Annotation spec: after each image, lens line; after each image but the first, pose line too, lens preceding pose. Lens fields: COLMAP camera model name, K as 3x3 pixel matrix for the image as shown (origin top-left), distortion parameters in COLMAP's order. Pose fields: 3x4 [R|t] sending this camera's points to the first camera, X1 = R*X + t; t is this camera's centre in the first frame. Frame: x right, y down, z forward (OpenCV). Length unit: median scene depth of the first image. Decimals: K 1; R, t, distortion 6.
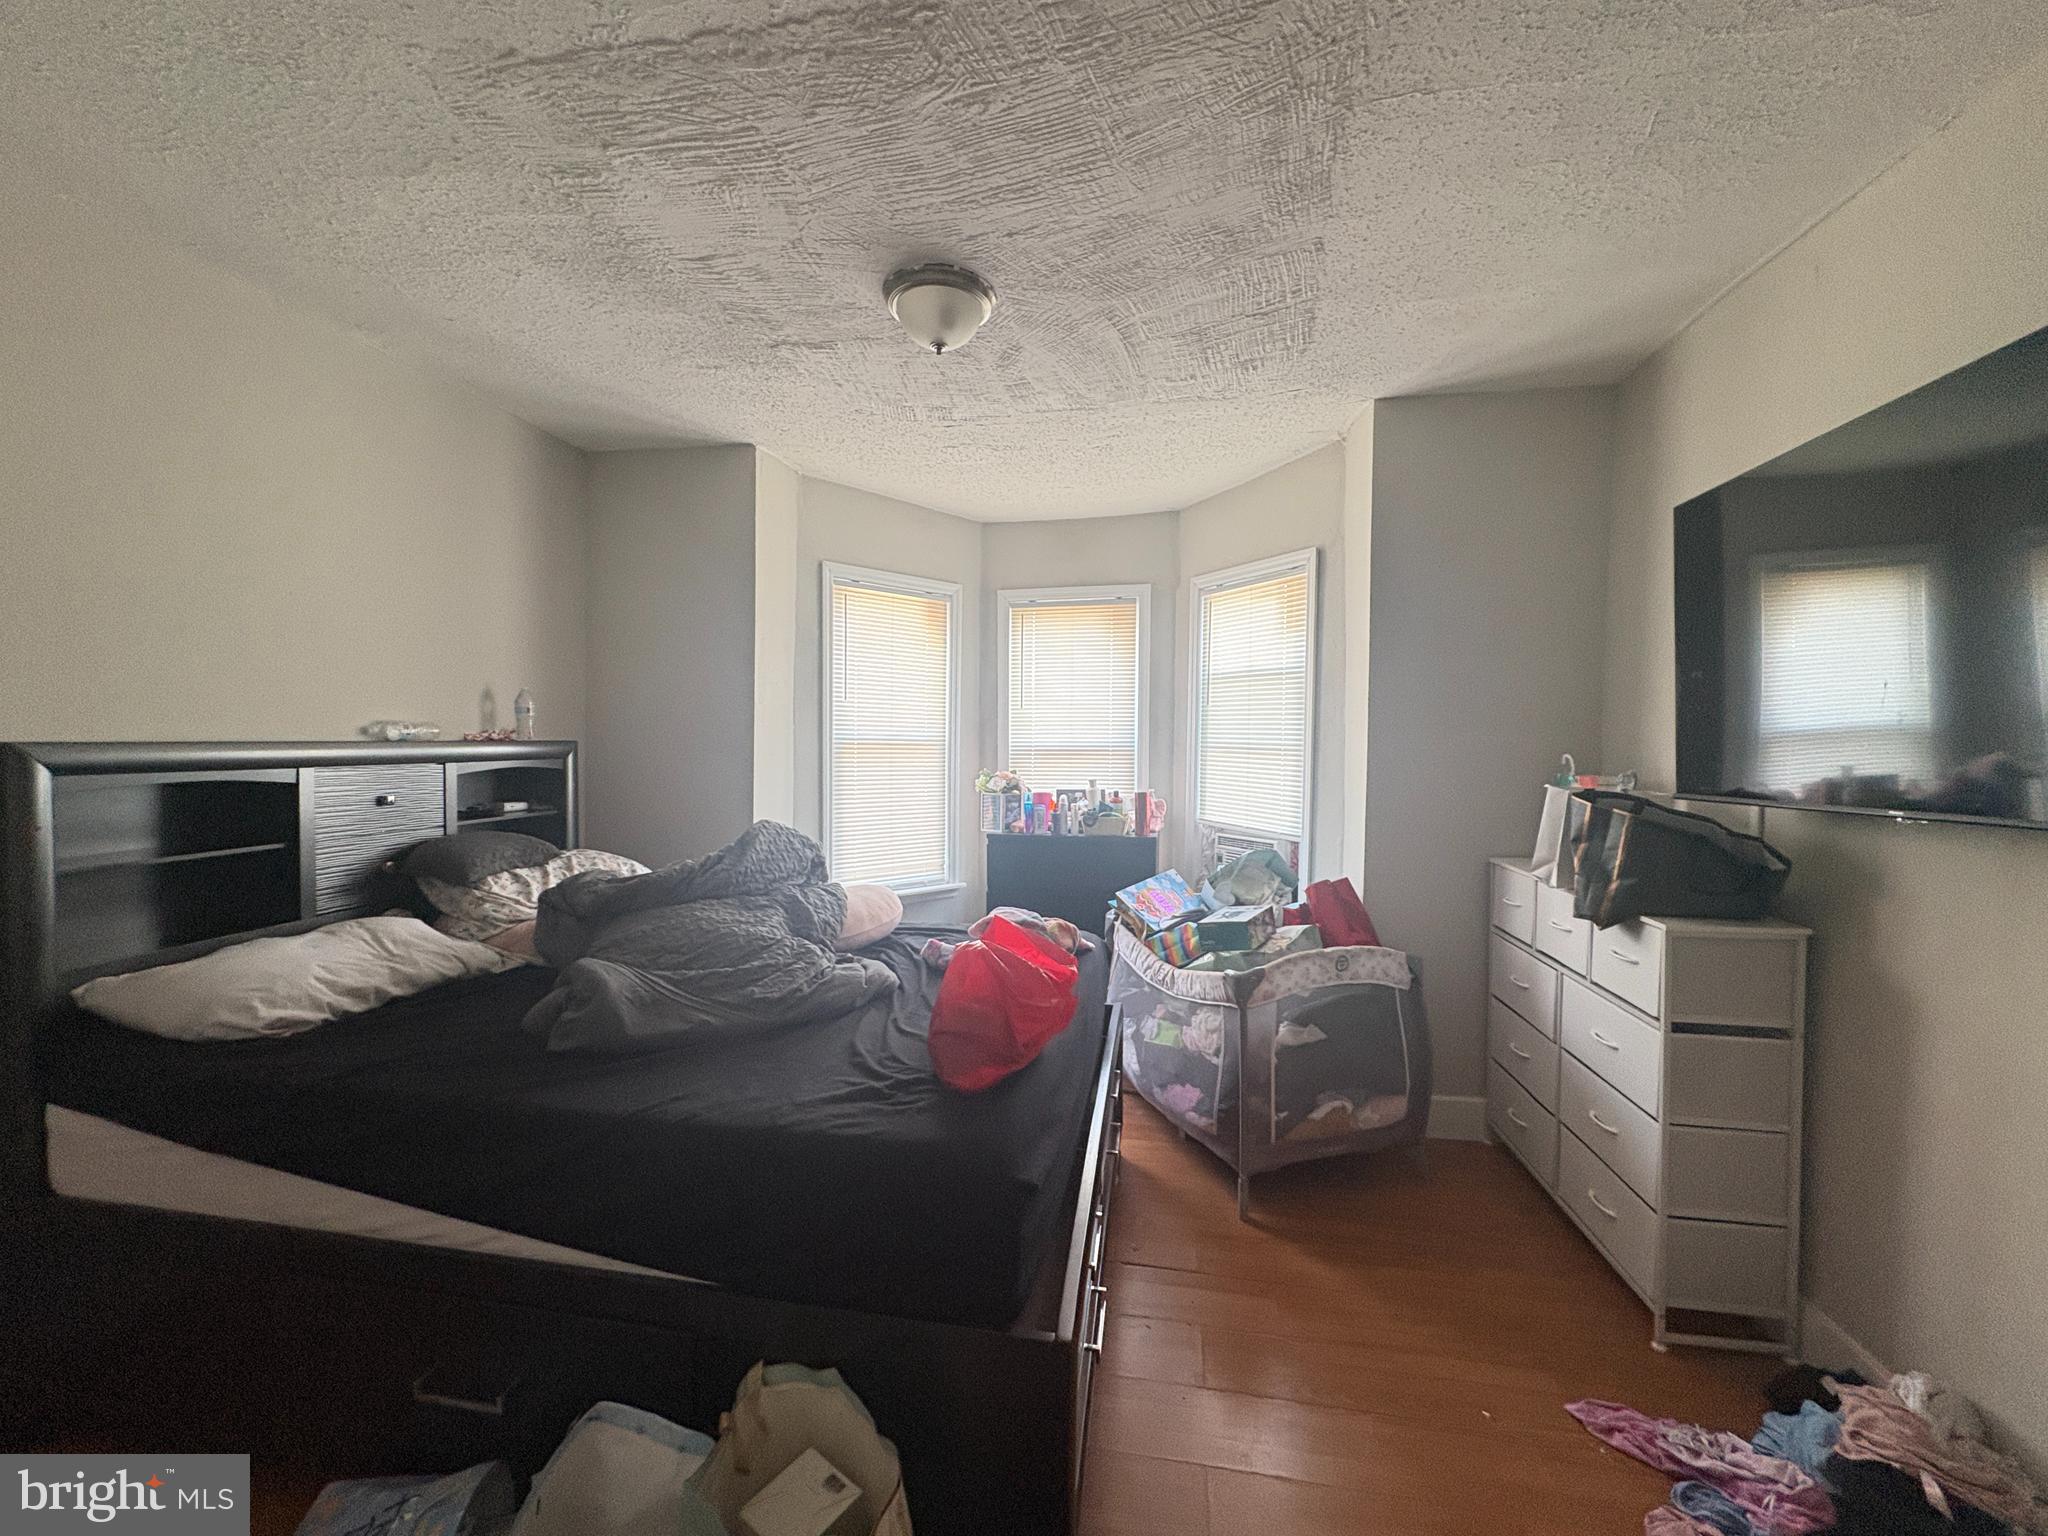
lens RADIAL K [[818.6, 0, 1020.4], [0, 818.6, 765.9], [0, 0, 1]] dist [0.001548, 0.000685]
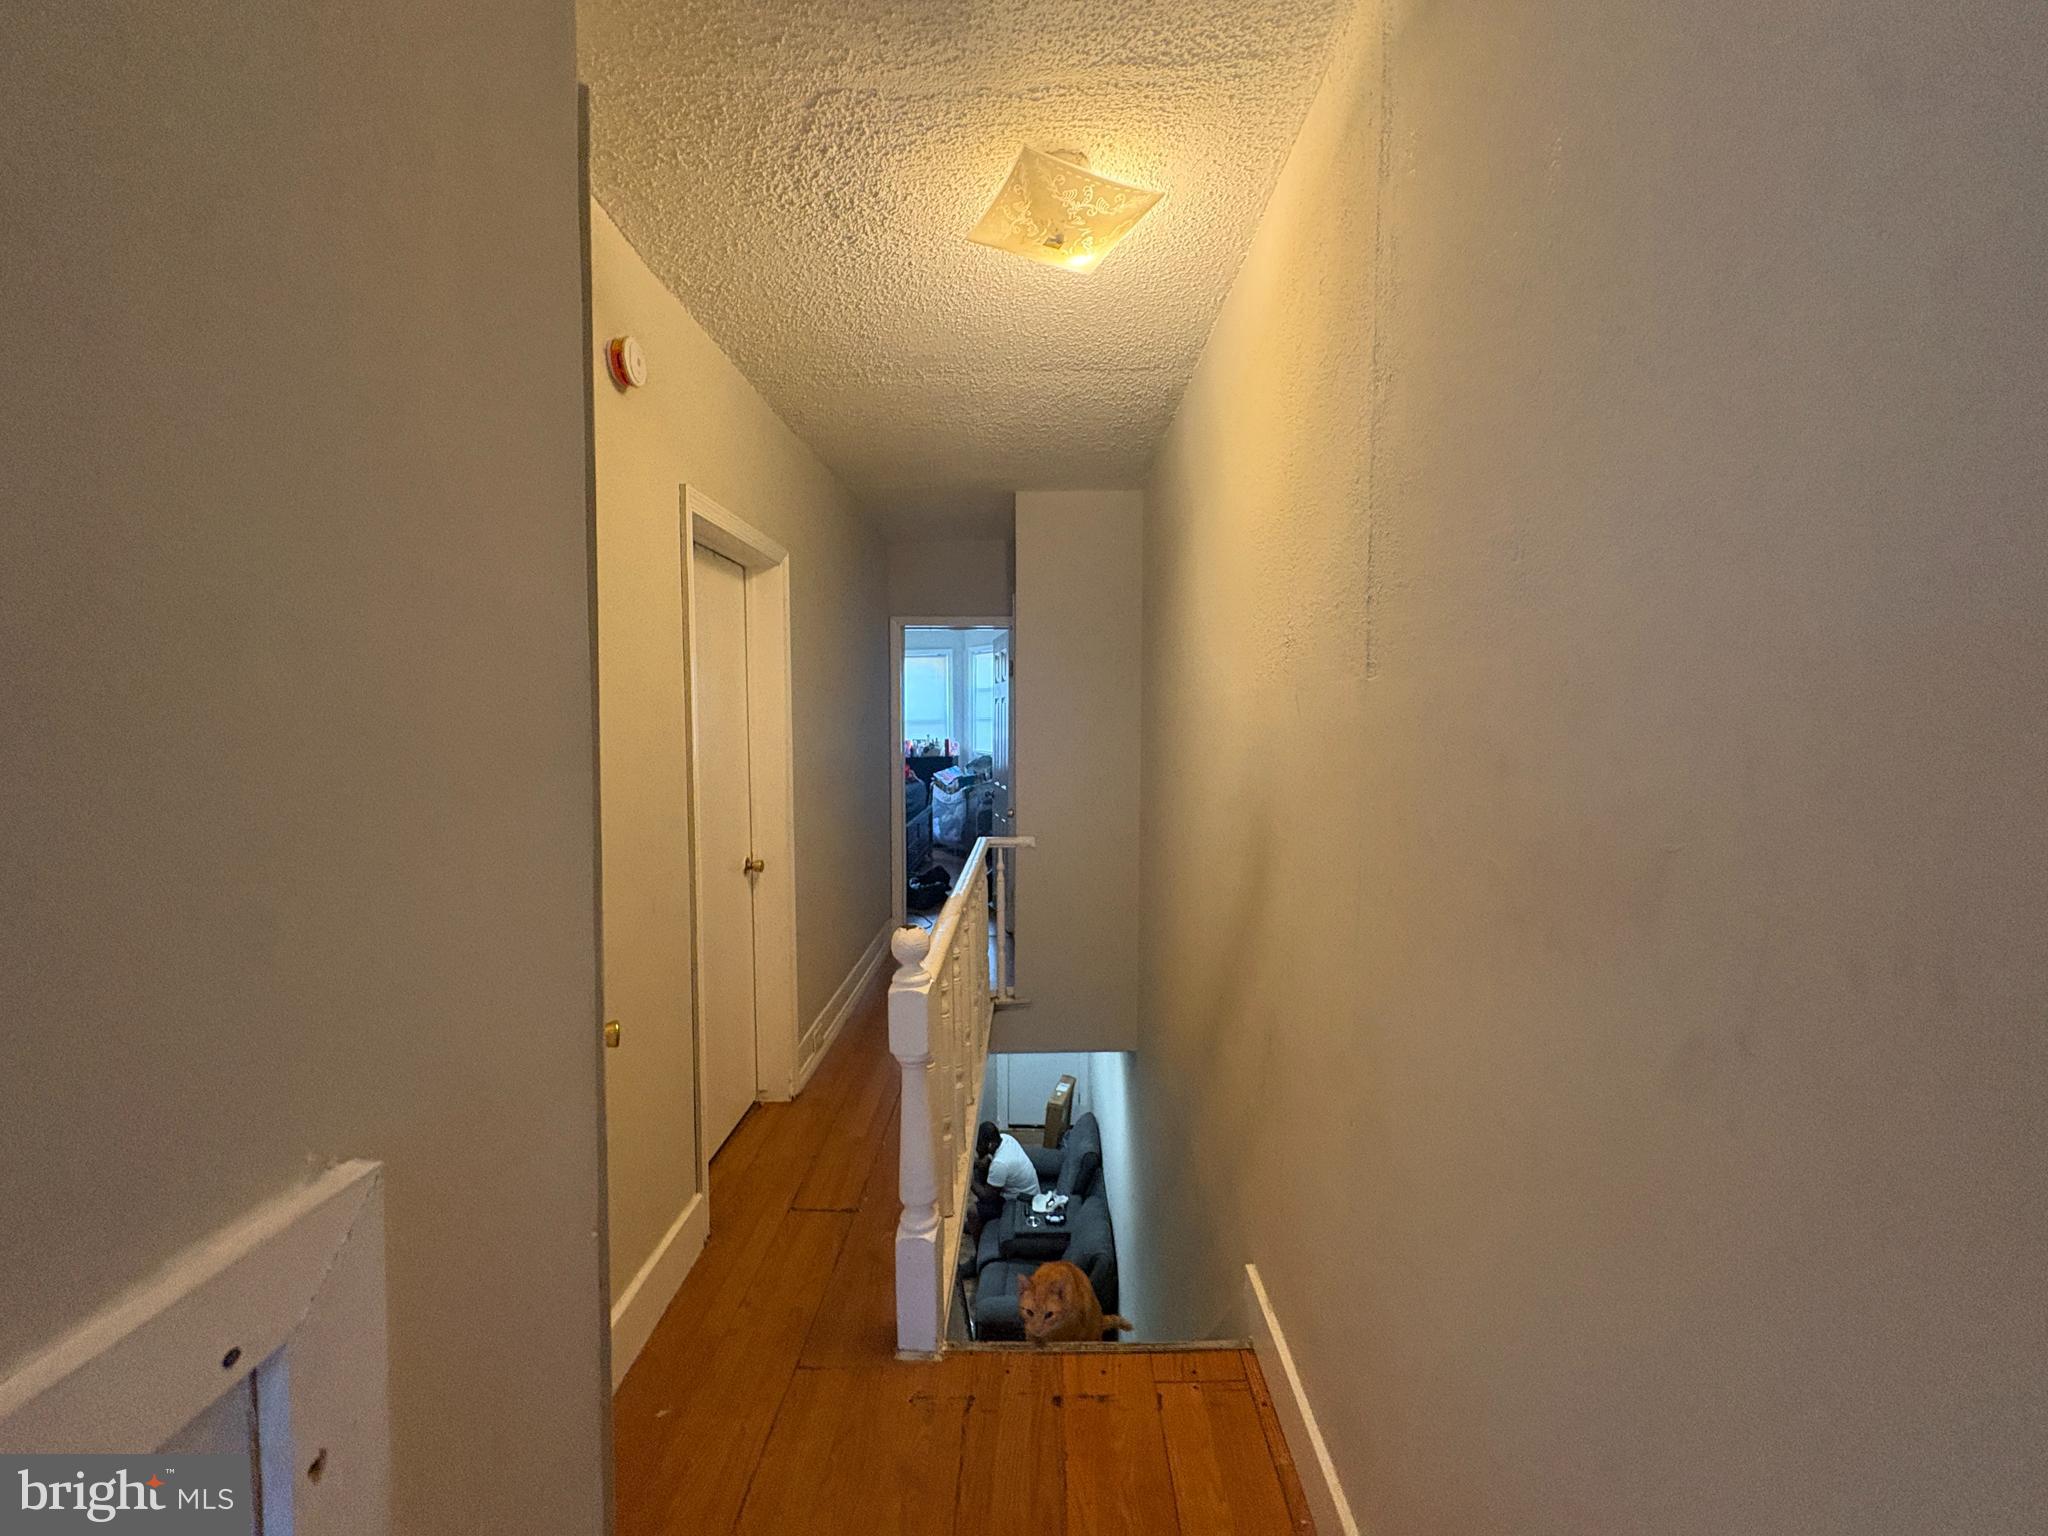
lens RADIAL K [[818.6, 0, 1024.6], [0, 818.6, 764.5], [0, 0, 1]] dist [0.001548, 0.000685]
pose [[0.988383, -0.021854, 0.150406, 0.009645], [0.018849, 0.999594, 0.021378, 0.069354], [-0.150812, -0.018295, 0.988393, -1.613879]]
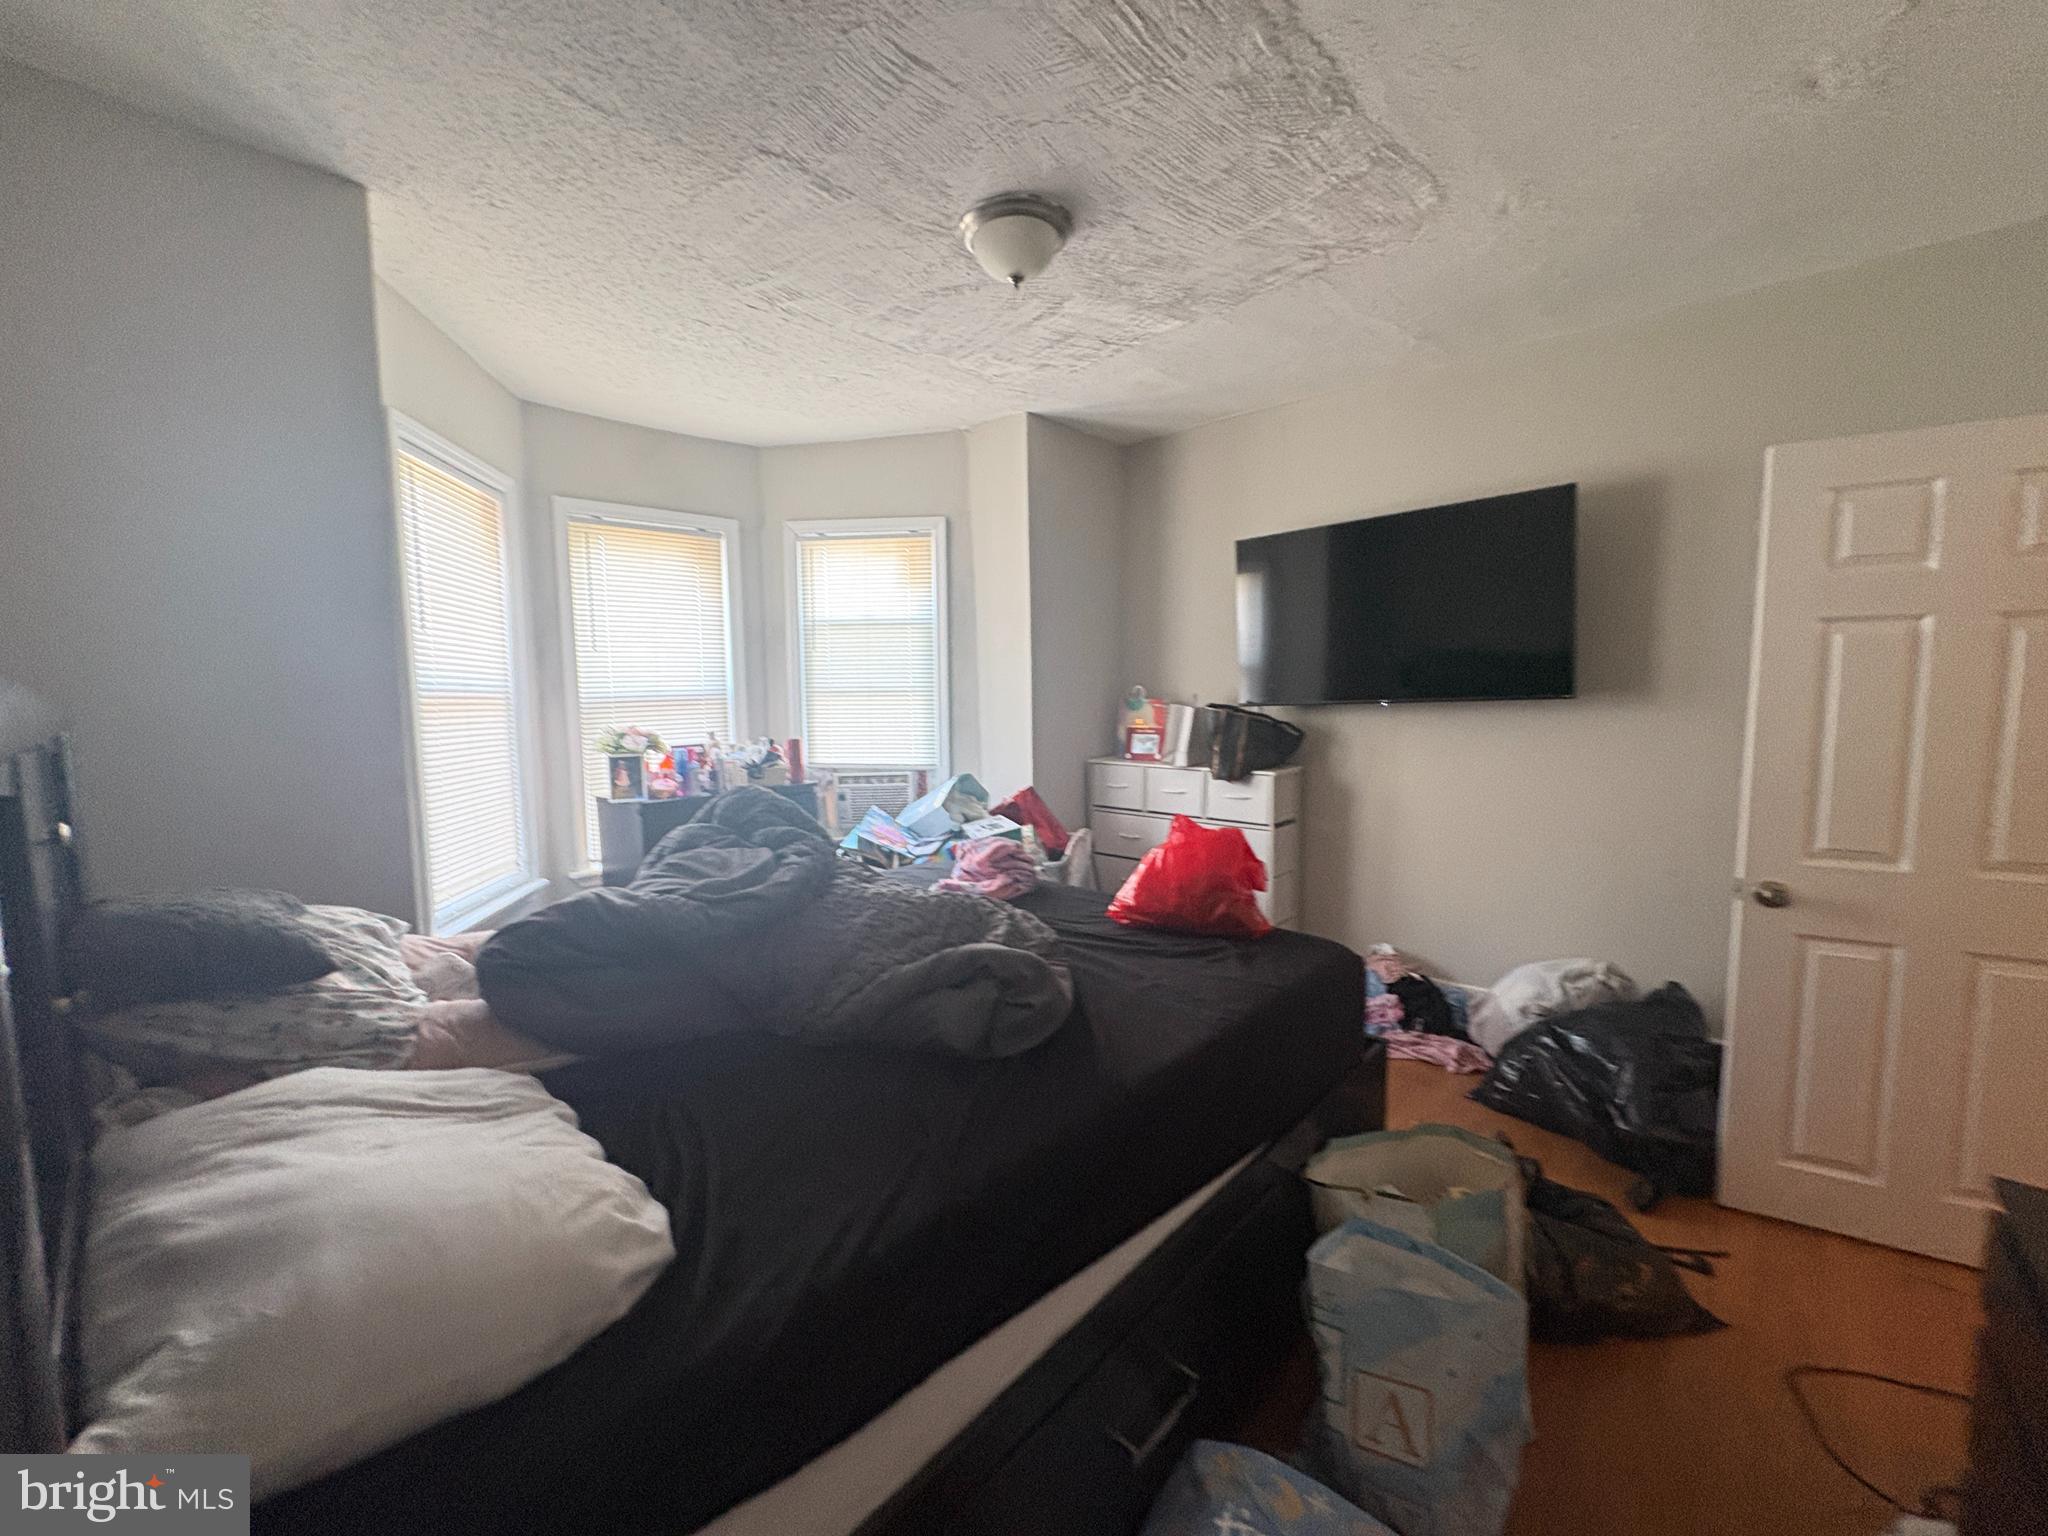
lens RADIAL K [[818.6, 0, 1024.0], [0, 818.6, 762.2], [0, 0, 1]] dist [0.001548, 0.000685]
pose [[0.527897, -0.092624, 0.844243, -0.610659], [0.053905, 0.995685, 0.075533, 0.001169], [-0.847596, 0.005635, 0.530612, 0.283913]]
